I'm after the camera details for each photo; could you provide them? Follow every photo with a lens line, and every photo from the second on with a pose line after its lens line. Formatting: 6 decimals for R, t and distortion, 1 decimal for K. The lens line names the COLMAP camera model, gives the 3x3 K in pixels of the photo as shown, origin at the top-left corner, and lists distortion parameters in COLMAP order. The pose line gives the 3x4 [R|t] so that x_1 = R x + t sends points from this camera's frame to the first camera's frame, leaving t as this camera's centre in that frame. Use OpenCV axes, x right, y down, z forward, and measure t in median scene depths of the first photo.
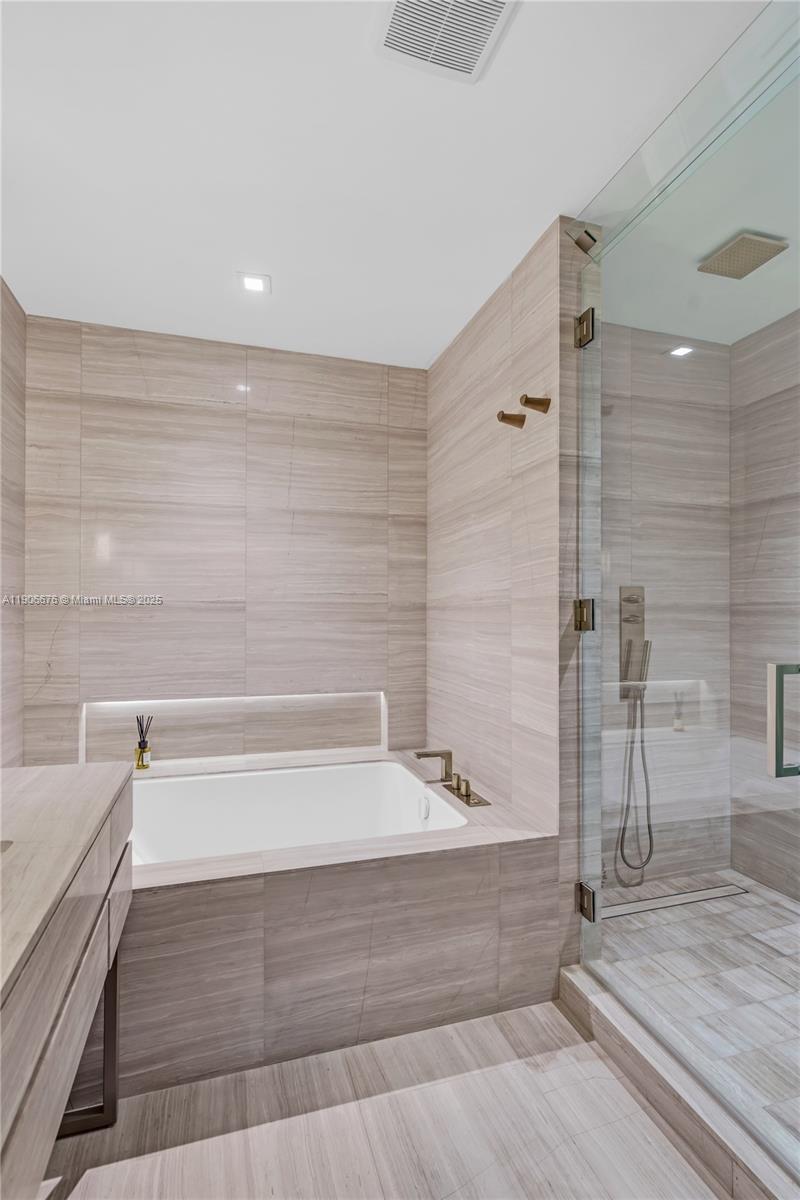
lens RADIAL K [[576.6, 0, 397.7], [0, 576.6, 609.8], [0, 0, 1]] dist [0.004565, 0.001063]
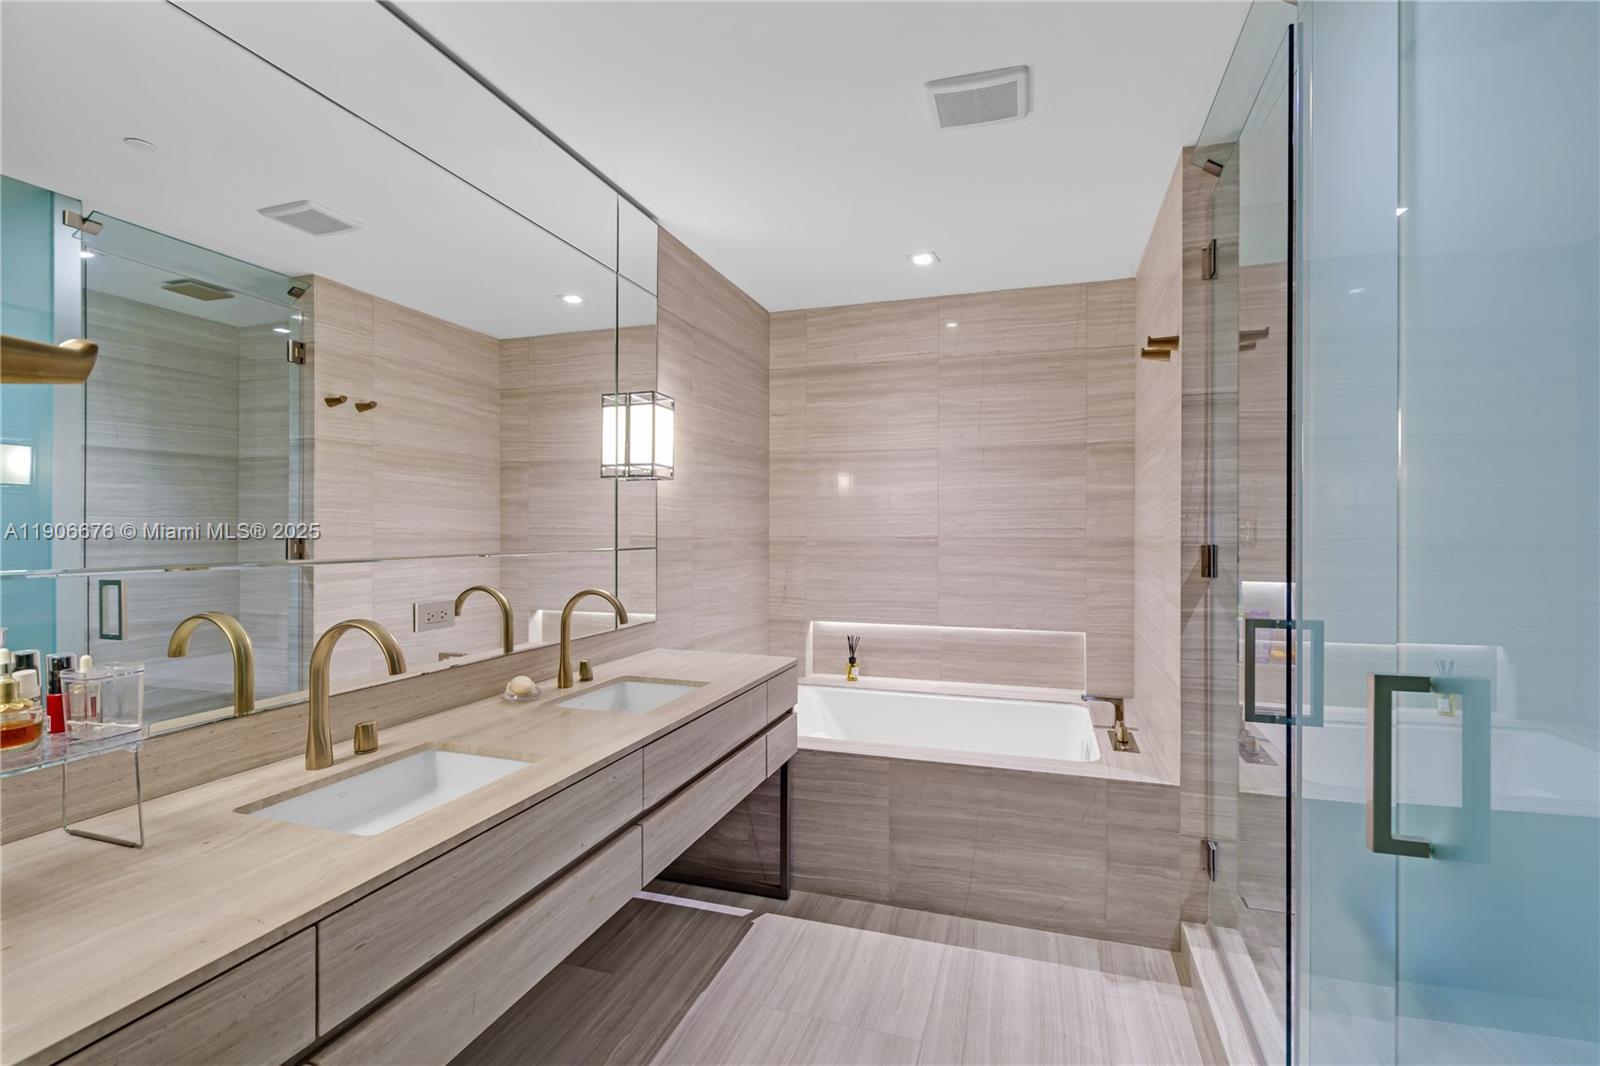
lens RADIAL K [[743.0, 0, 805.6], [0, 743.0, 531.0], [0, 0, 1]] dist [0.000415, 0.000334]
pose [[0.816028, -0.000550, -0.578011, 0.480538], [0.004377, 0.999977, 0.005228, -0.049145], [0.577995, -0.006796, 0.816012, -0.382548]]
